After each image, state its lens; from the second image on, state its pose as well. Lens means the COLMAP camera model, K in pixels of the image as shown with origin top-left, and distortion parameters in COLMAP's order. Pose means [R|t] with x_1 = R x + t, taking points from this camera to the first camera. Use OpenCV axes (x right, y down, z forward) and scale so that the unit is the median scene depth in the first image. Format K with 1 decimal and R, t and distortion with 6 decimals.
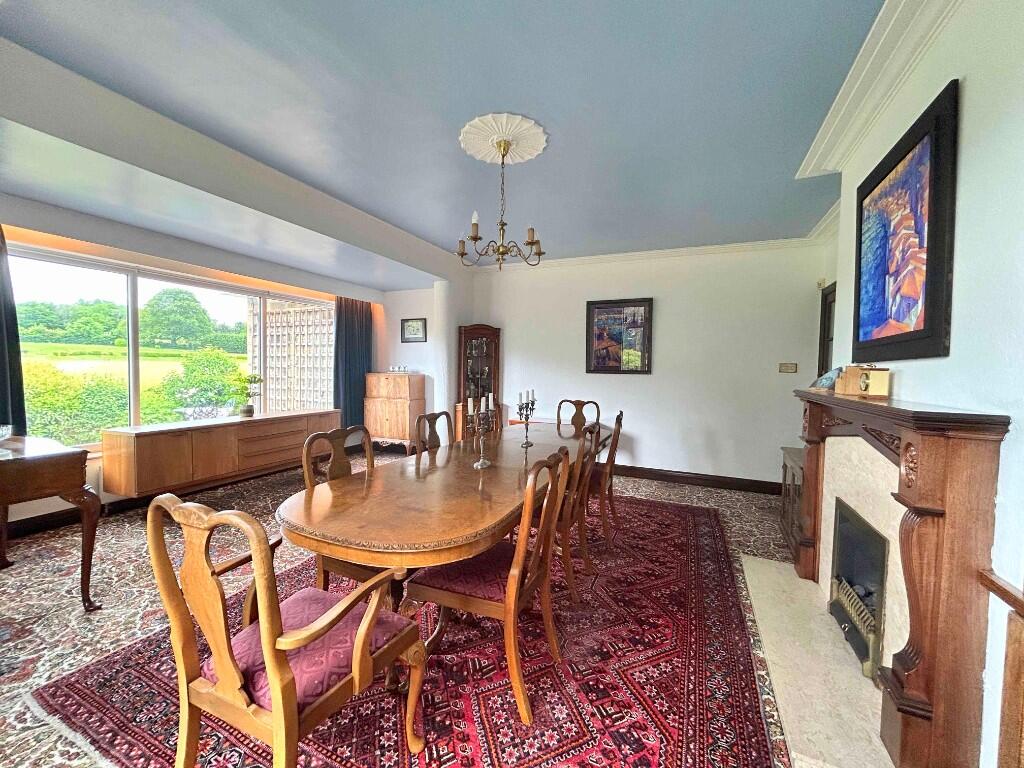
lens RADIAL K [[407.8, 0, 515.9], [0, 407.8, 381.9], [0, 0, 1]] dist [-0.002784, -0.000268]
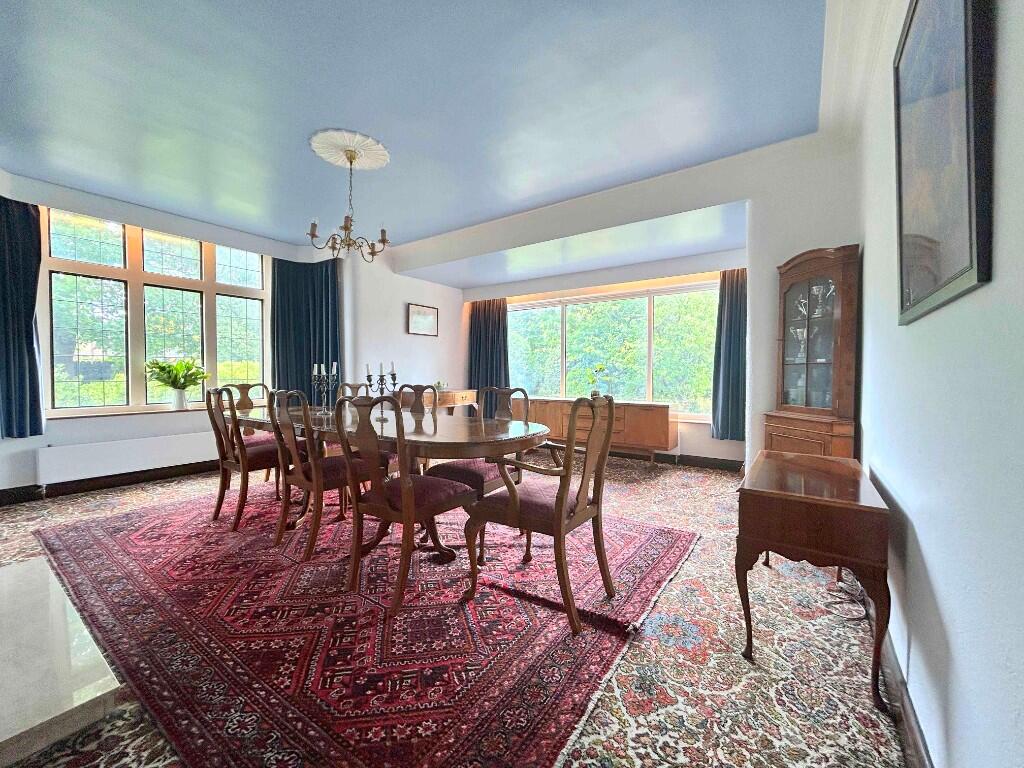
lens RADIAL K [[407.8, 0, 514.0], [0, 407.8, 381.4], [0, 0, 1]] dist [-0.002784, -0.000268]
pose [[-0.186997, 0.008219, -0.982326, 0.758469], [-0.046319, 0.998779, 0.017174, 0.025613], [0.981268, 0.048712, -0.186388, 1.235721]]
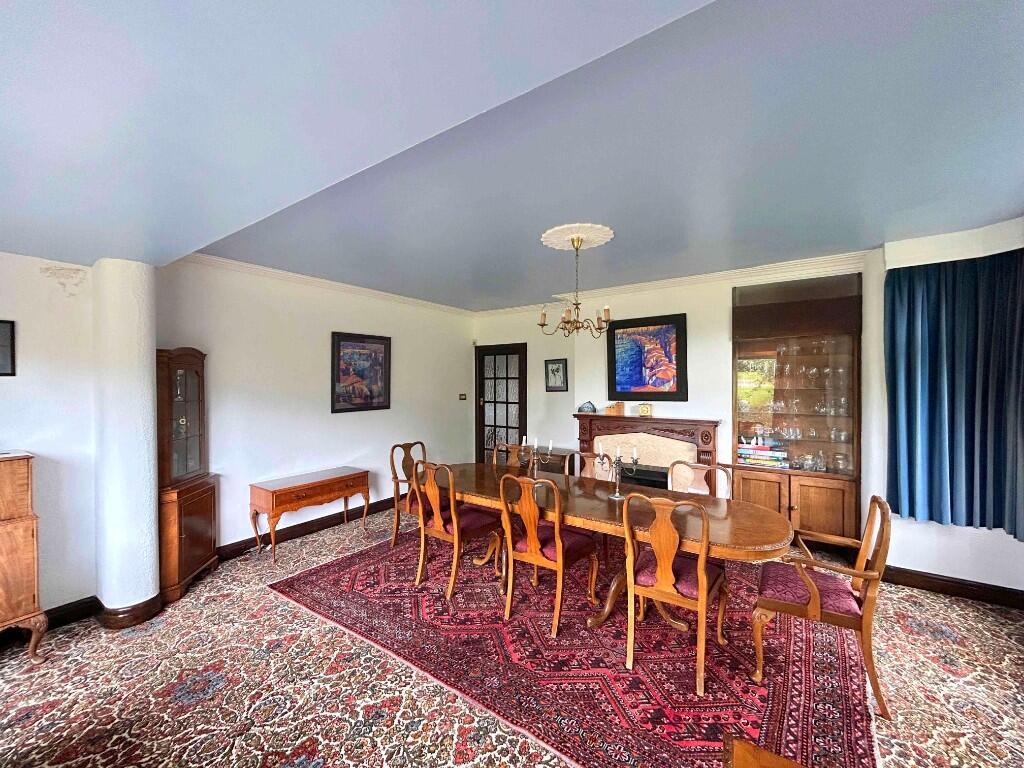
lens RADIAL K [[407.8, 0, 515.9], [0, 407.8, 384.8], [0, 0, 1]] dist [-0.002784, -0.000268]
pose [[0.207667, -0.023836, 0.977909, -0.749743], [0.044841, 0.998884, 0.014825, -0.097454], [-0.977171, 0.040772, 0.208504, 0.538274]]
